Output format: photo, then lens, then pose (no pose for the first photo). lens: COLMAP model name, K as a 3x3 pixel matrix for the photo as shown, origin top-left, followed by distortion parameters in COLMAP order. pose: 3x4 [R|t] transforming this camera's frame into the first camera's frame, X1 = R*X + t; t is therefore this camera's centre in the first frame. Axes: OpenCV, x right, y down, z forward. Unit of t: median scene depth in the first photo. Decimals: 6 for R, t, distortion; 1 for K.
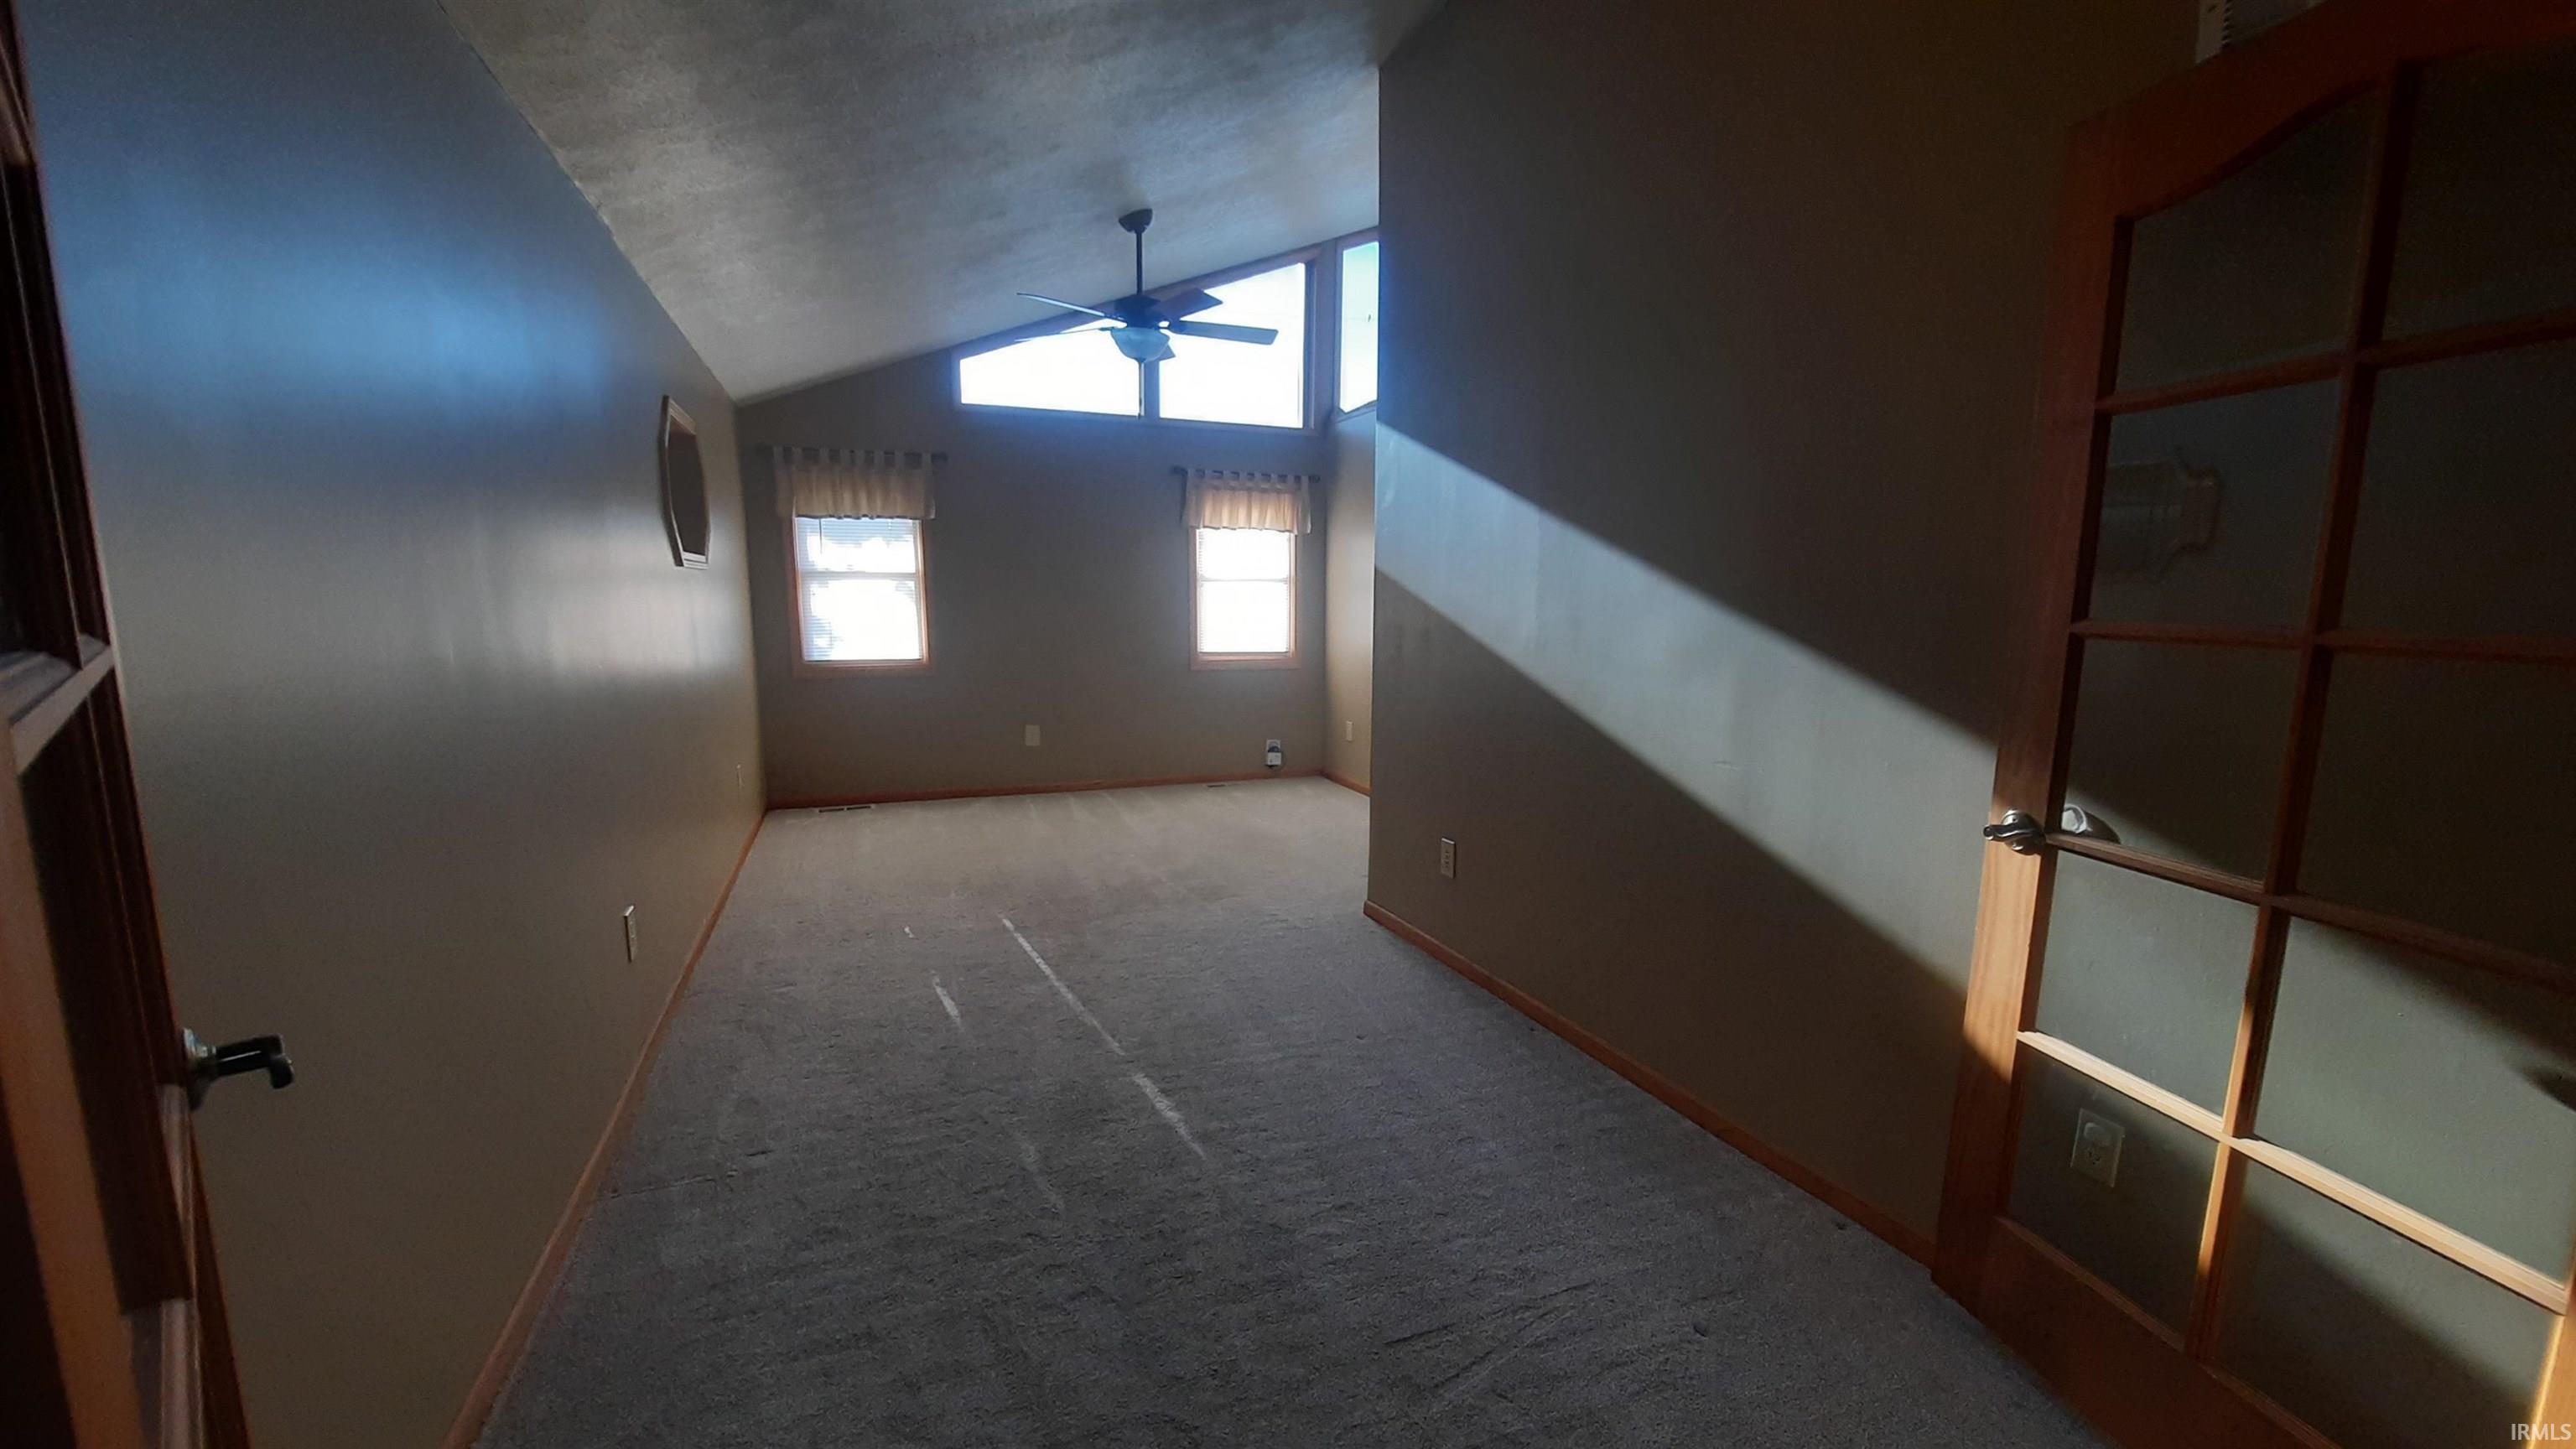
lens RADIAL K [[1008.9, 0, 1294.4], [0, 1008.9, 752.5], [0, 0, 1]] dist [-0.016835, 0.000014]
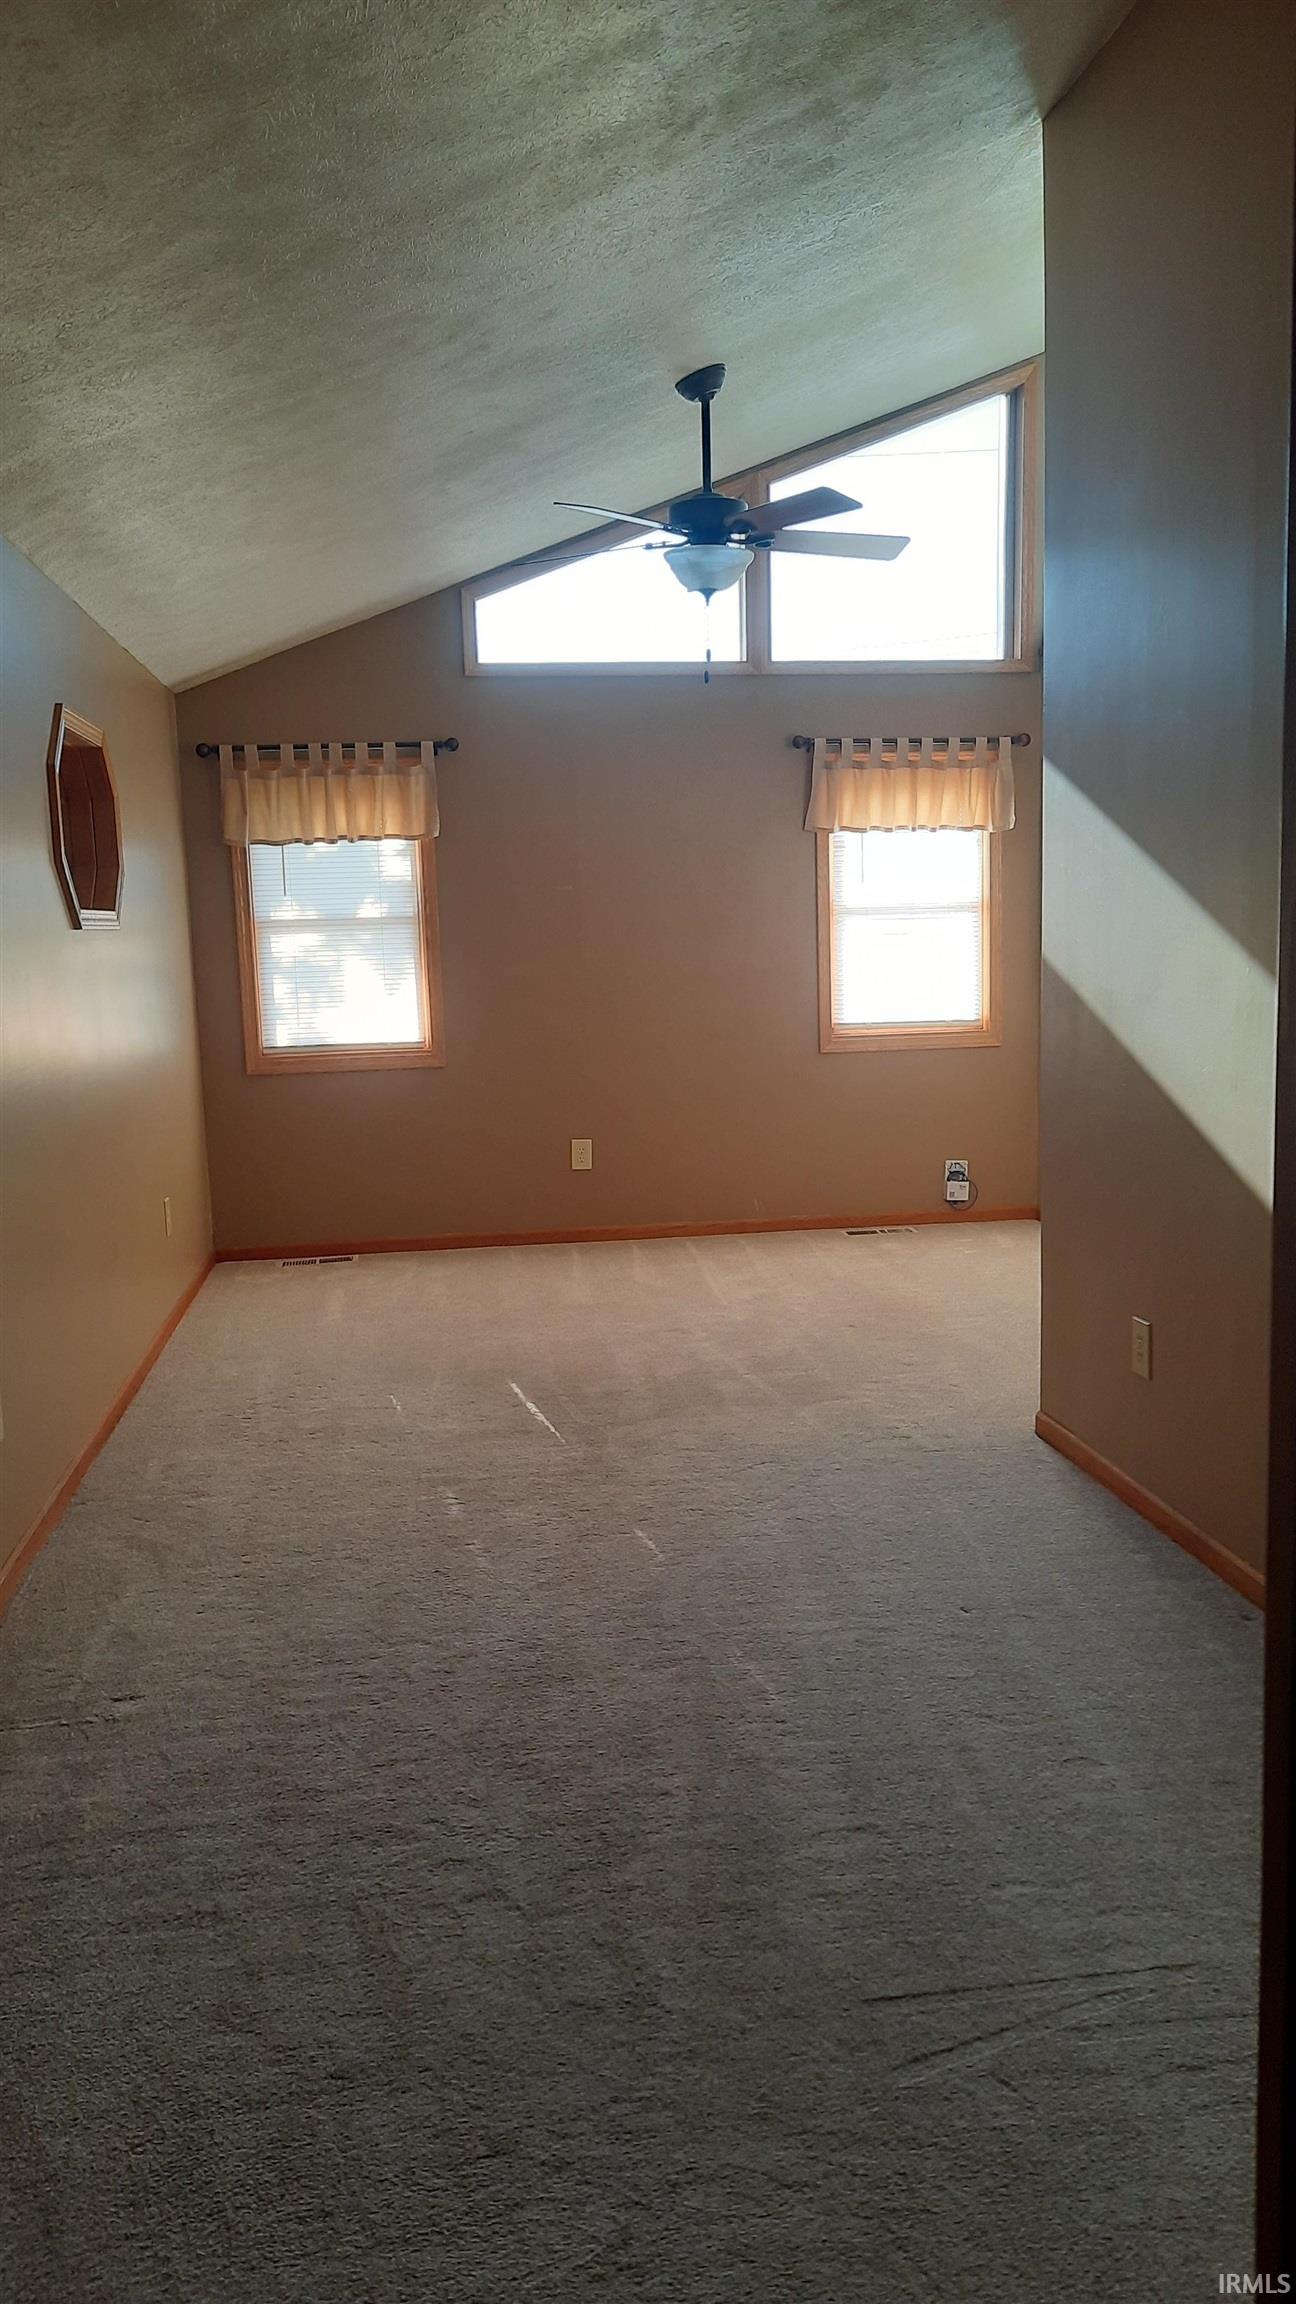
lens RADIAL K [[1664.7, 0, 673.0], [0, 1664.7, 1155.6], [0, 0, 1]] dist [0.055715, -0.076551]
pose [[0.970806, -0.000533, -0.239865, 0.119175], [-0.002983, 0.999893, -0.014297, -0.000361], [0.239847, 0.014595, 0.970701, -0.103614]]
